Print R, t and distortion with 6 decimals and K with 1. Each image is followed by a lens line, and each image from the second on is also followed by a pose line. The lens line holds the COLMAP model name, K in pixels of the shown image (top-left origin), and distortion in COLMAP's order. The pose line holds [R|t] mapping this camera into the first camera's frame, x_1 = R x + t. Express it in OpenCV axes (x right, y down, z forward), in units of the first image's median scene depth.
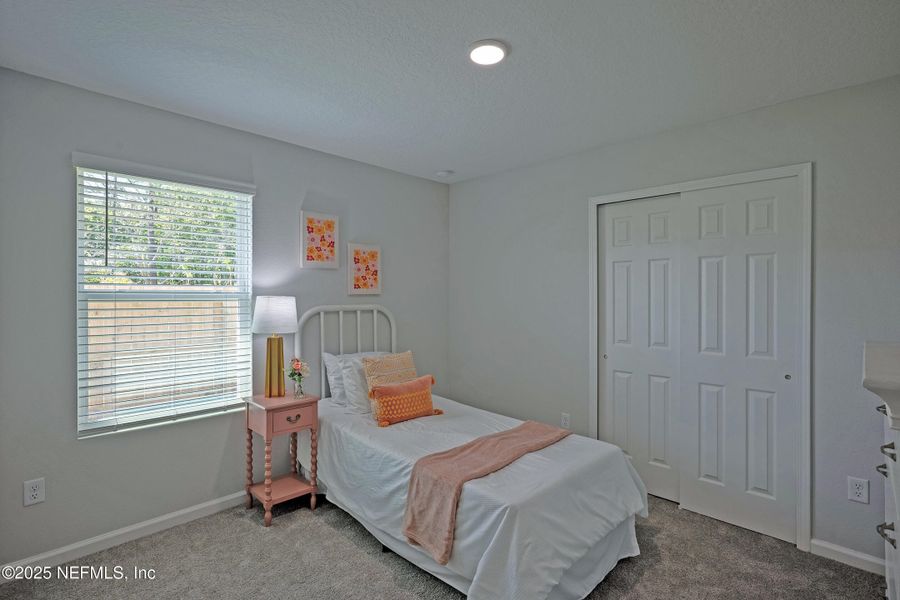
lens RADIAL K [[434.3, 0, 444.1], [0, 434.3, 298.5], [0, 0, 1]] dist [0.005958, 0.000179]
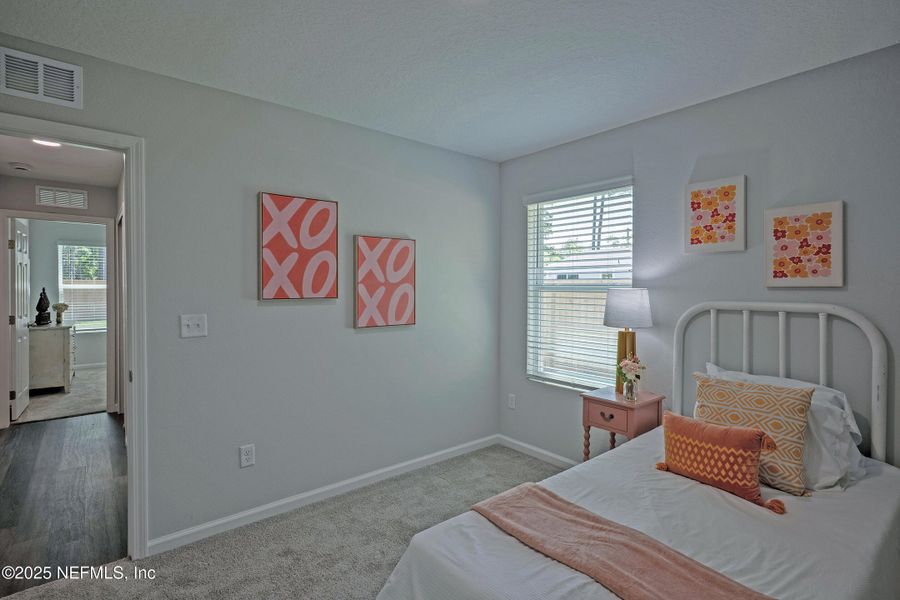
lens RADIAL K [[434.3, 0, 444.8], [0, 434.3, 293.8], [0, 0, 1]] dist [0.005958, 0.000179]
pose [[-0.103905, 0.016472, -0.994451, 0.550597], [-0.010273, 0.999792, 0.017633, -0.006132], [0.994534, 0.012048, -0.103714, 0.640465]]
